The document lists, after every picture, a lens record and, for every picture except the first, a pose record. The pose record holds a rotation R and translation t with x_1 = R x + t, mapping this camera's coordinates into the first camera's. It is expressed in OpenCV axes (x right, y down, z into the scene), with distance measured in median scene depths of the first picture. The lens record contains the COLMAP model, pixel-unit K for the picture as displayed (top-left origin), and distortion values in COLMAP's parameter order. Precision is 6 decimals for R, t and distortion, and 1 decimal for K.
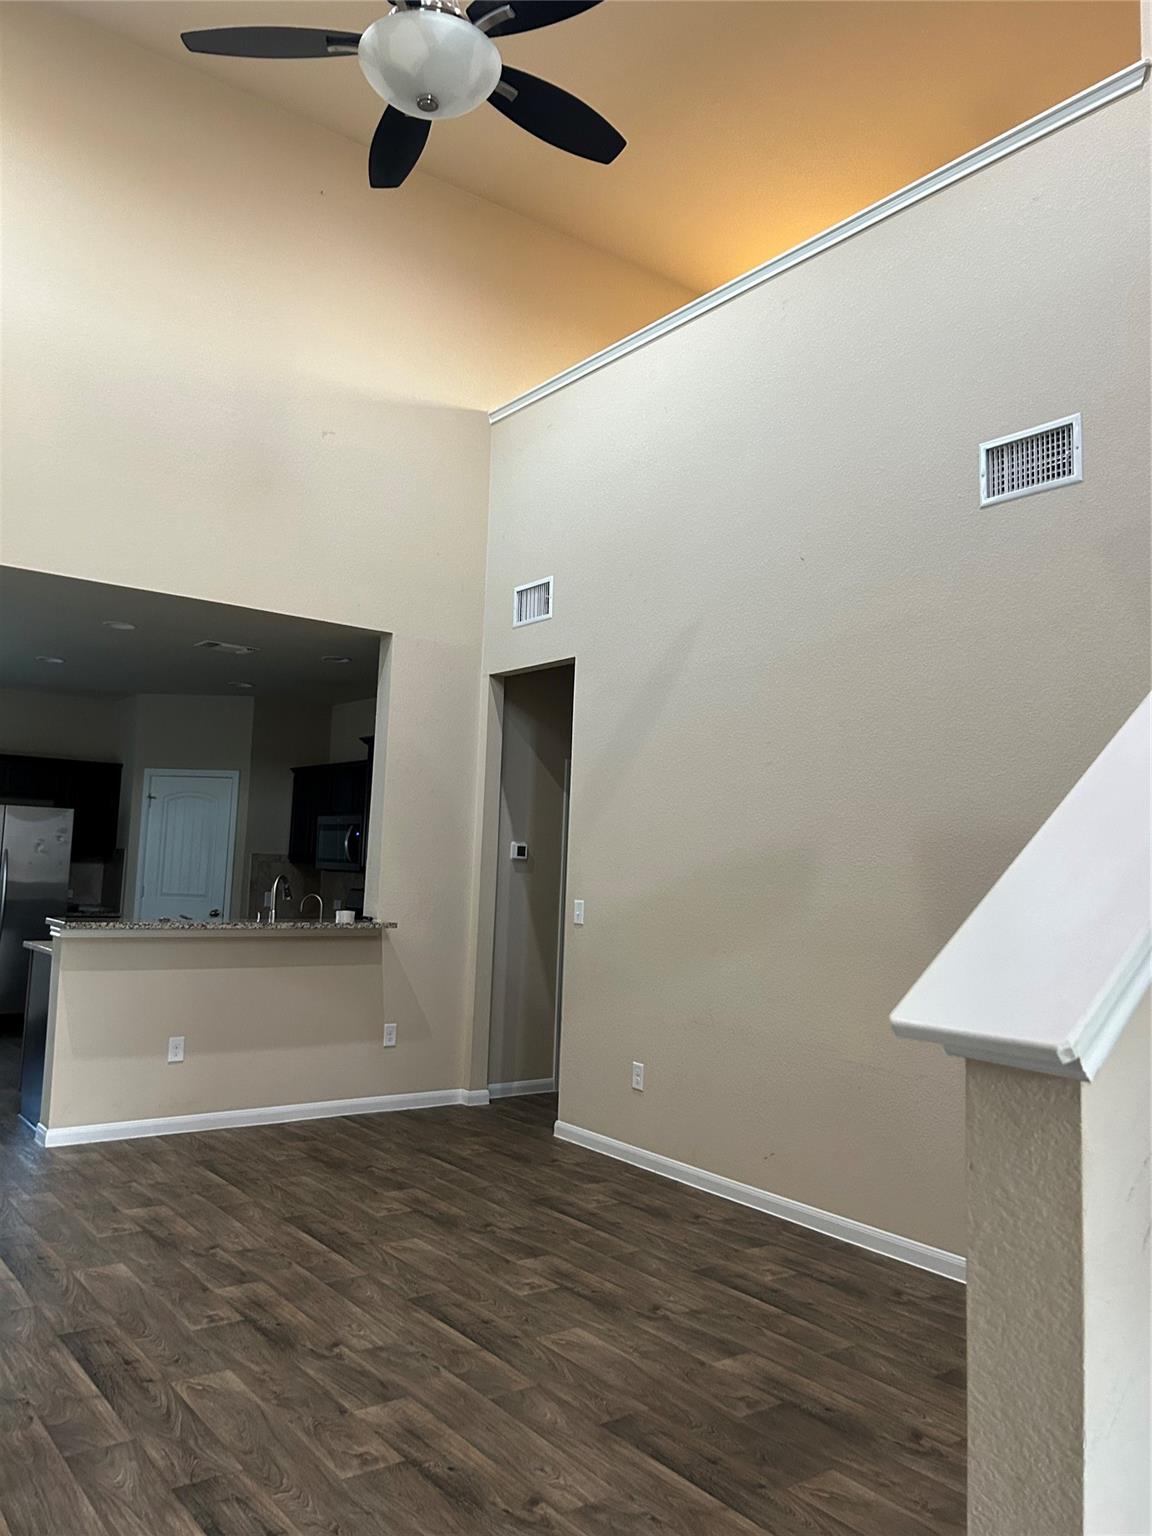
lens RADIAL K [[1160.6, 0, 576.0], [0, 1160.6, 768.0], [0, 0, 1]] dist [0.043520, -0.100525]
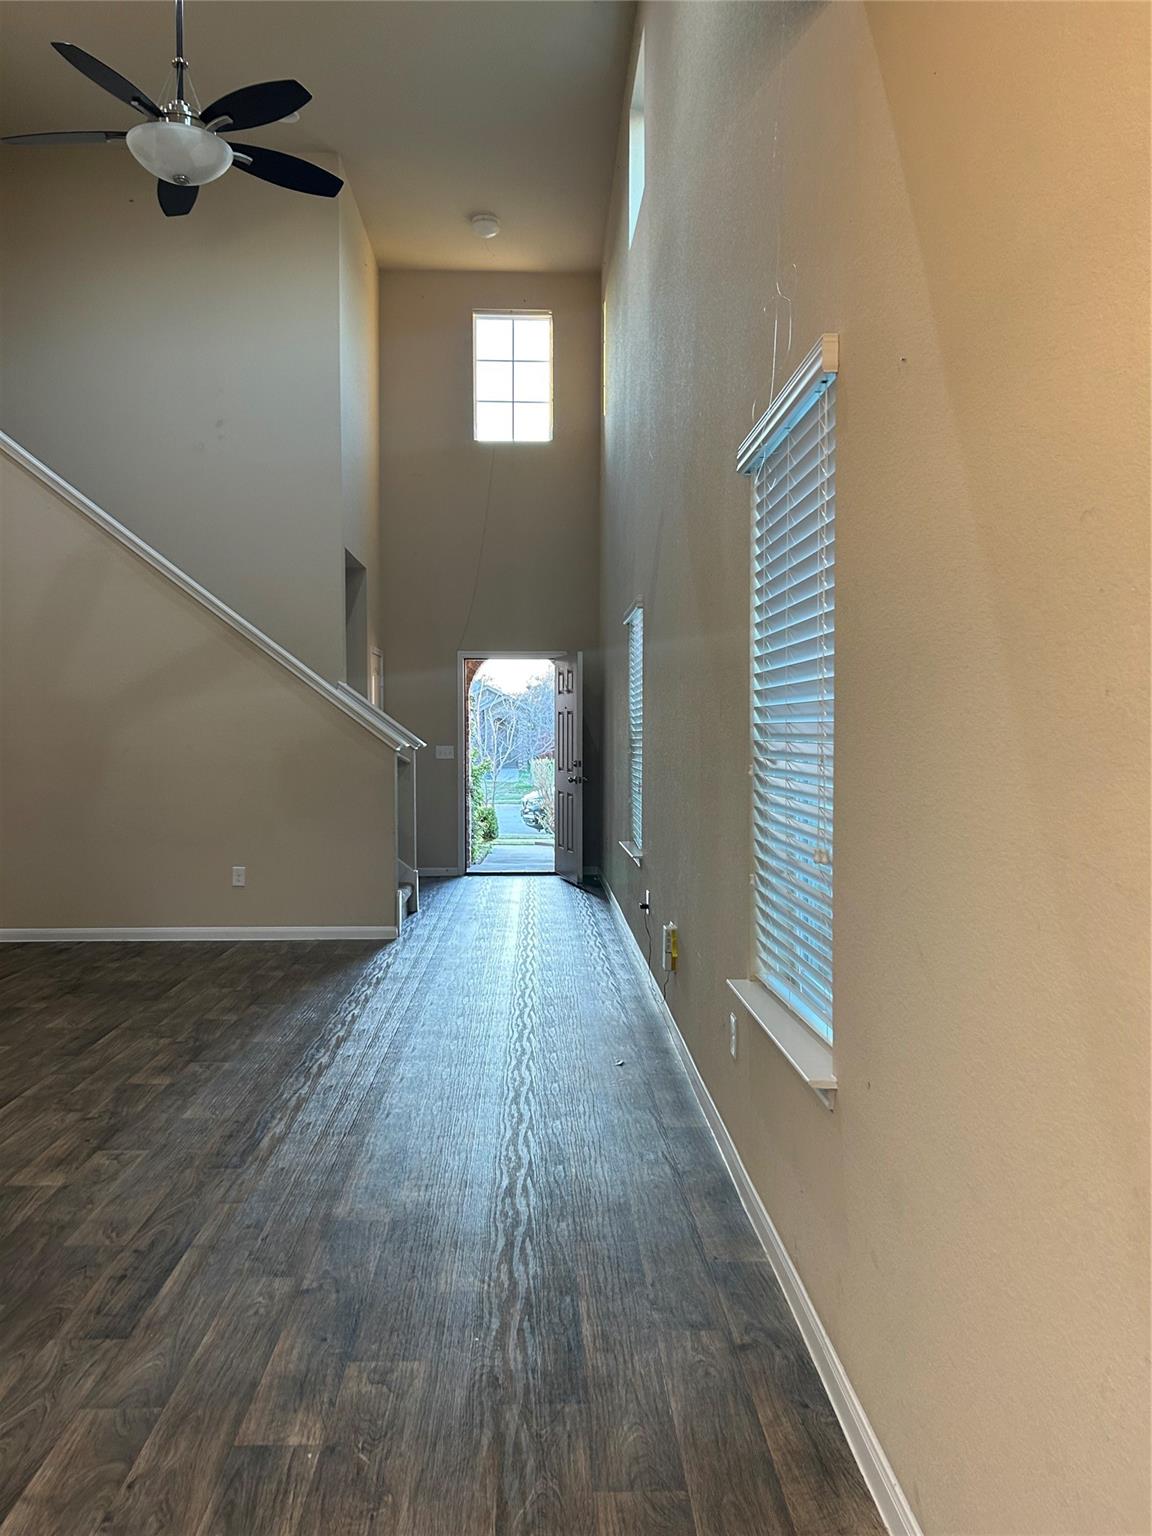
lens RADIAL K [[1151.6, 0, 575.7], [0, 1151.6, 790.7], [0, 0, 1]] dist [0.006941, -0.028163]
pose [[-0.820305, -0.068783, 0.567775, -1.271155], [-0.088732, 0.996027, -0.007533, 0.119516], [-0.565001, -0.056559, -0.823149, 1.710493]]
